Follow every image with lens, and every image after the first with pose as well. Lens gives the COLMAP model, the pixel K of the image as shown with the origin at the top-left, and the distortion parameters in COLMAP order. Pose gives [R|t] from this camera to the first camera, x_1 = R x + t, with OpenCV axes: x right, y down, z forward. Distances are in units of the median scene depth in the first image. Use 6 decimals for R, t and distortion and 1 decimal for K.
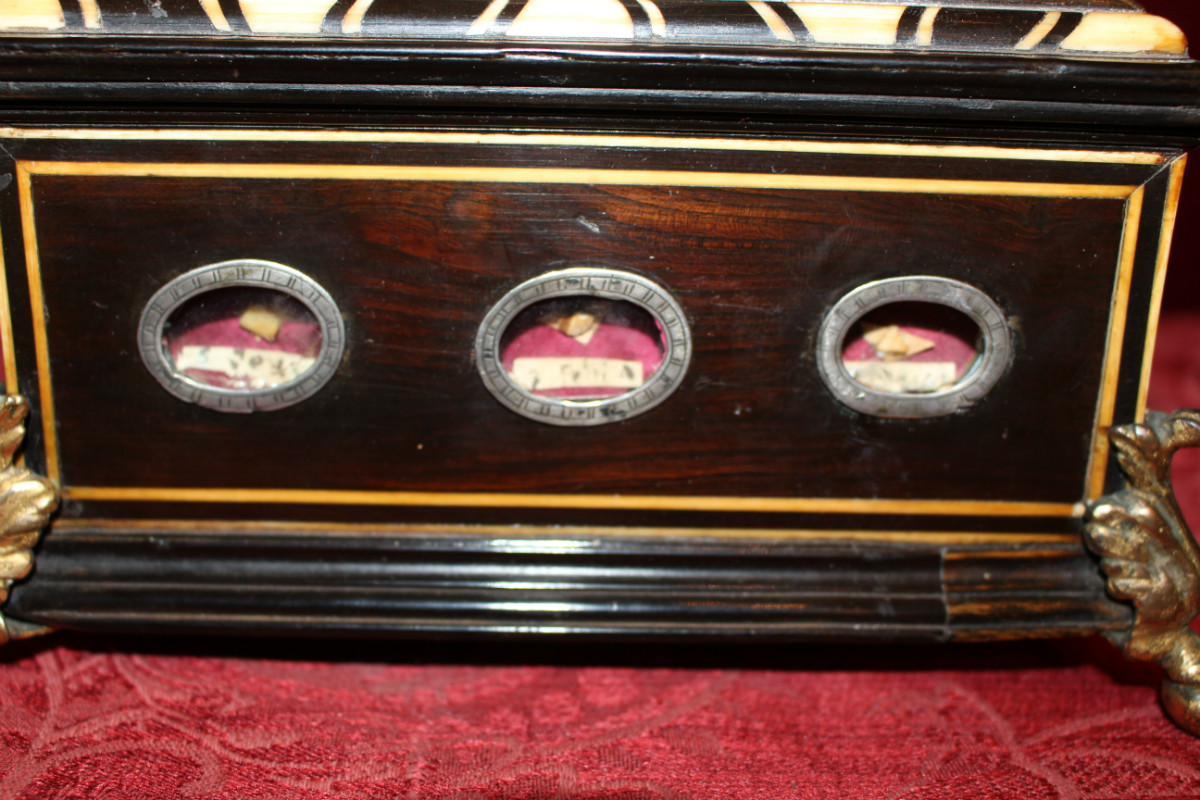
lens RADIAL K [[1253.0, 0, 589.8], [0, 1253.0, 403.2], [0, 0, 1]] dist [-0.108411, 0.000000]
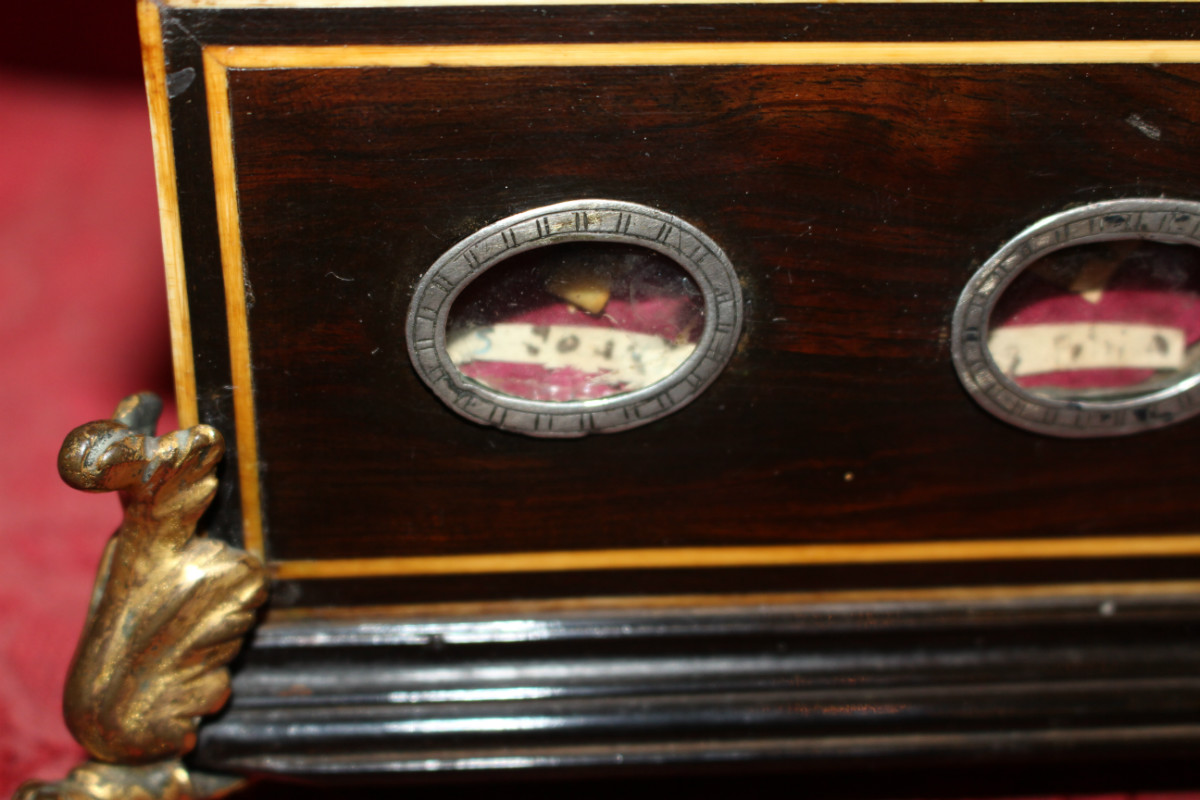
lens RADIAL K [[1852.1, 0, 594.7], [0, 1852.1, 406.8], [0, 0, 1]] dist [-0.073282, 0.000000]
pose [[0.999265, -0.031271, 0.022173, -0.292087], [0.027855, 0.989695, 0.140456, -0.139333], [-0.026337, -0.139735, 0.989839, 0.087366]]
